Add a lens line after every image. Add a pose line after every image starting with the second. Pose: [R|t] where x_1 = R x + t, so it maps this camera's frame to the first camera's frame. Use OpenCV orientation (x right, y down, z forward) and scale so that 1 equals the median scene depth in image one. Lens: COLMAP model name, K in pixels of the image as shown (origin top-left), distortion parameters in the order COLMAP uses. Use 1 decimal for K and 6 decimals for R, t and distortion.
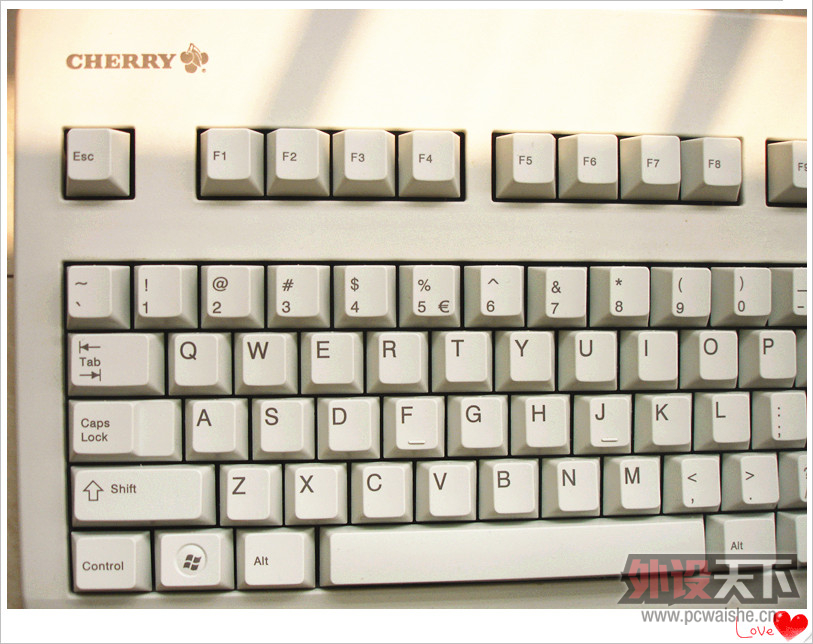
lens RADIAL K [[1153.7, 0, 406.5], [0, 1153.7, 322.0], [0, 0, 1]] dist [-0.163861, -0.074235]
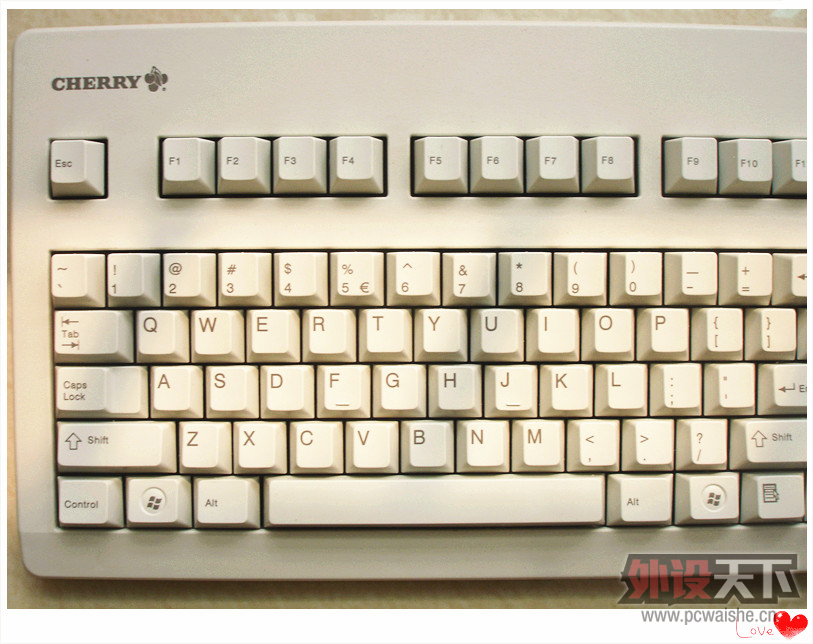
lens RADIAL K [[1153.7, 0, 406.5], [0, 1153.7, 322.0], [0, 0, 1]] dist [-0.163861, -0.074235]
pose [[0.994165, 0.001830, -0.107856, 0.201578], [-0.000585, 0.999933, 0.011581, 0.007948], [0.107870, -0.011450, 0.994099, -0.154050]]
